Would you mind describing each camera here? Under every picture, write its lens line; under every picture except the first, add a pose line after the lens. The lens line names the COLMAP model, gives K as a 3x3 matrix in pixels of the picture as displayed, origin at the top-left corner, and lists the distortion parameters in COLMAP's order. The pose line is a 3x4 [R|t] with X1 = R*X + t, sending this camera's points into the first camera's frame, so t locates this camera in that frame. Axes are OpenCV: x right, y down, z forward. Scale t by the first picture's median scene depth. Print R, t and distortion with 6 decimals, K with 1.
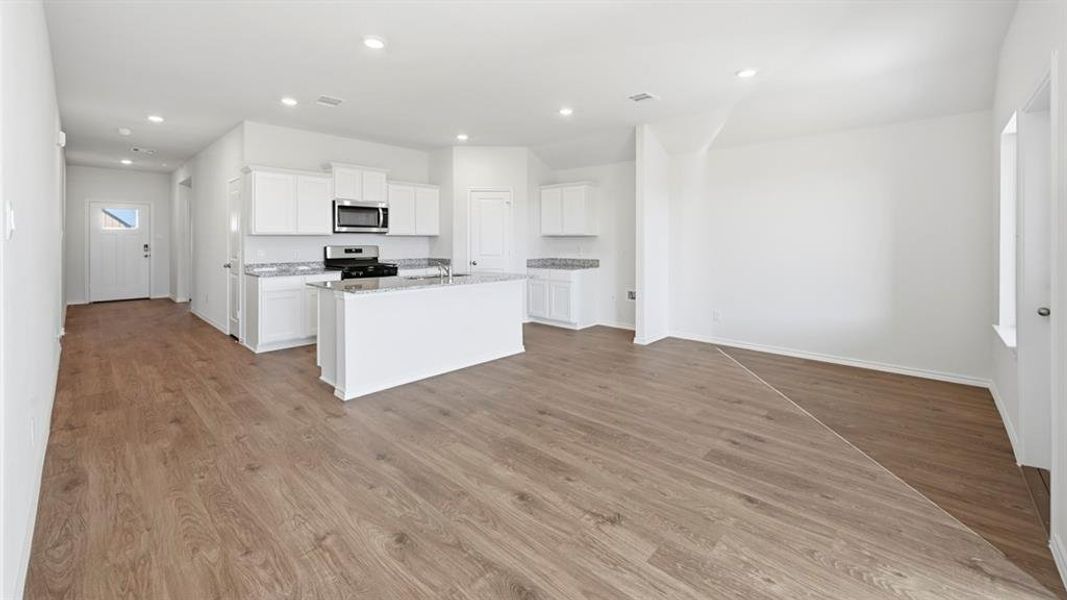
lens RADIAL K [[426.4, 0, 536.9], [0, 426.4, 241.7], [0, 0, 1]] dist [-0.005096, 0.002388]
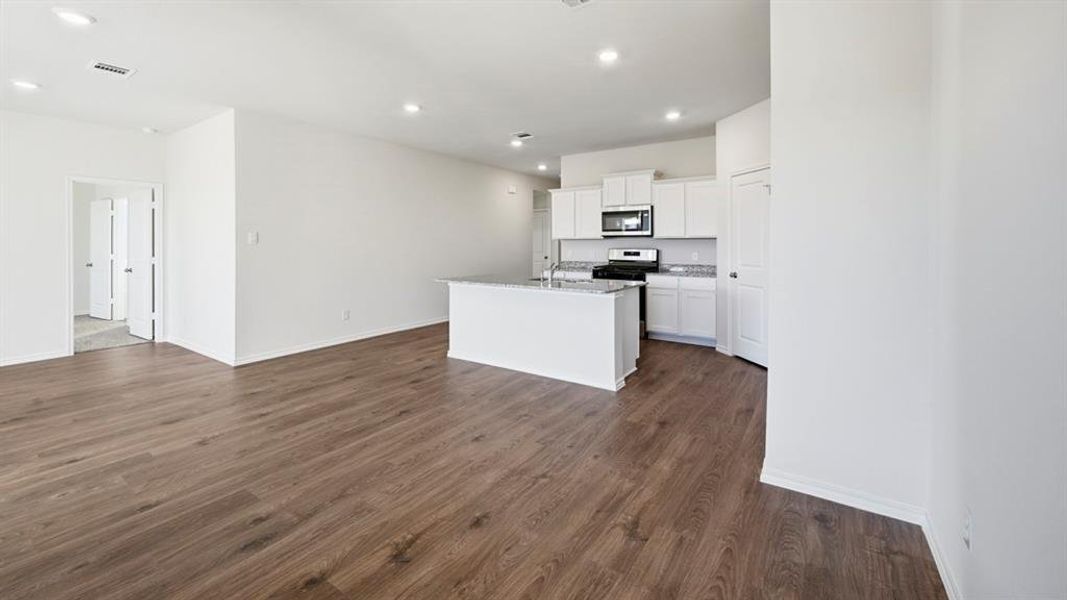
lens RADIAL K [[426.4, 0, 535.7], [0, 426.4, 241.4], [0, 0, 1]] dist [-0.005096, 0.002388]
pose [[0.155591, -0.002812, -0.987817, 0.604571], [-0.003874, 0.999987, -0.003457, -0.004230], [0.987814, 0.004364, 0.155578, 0.646873]]
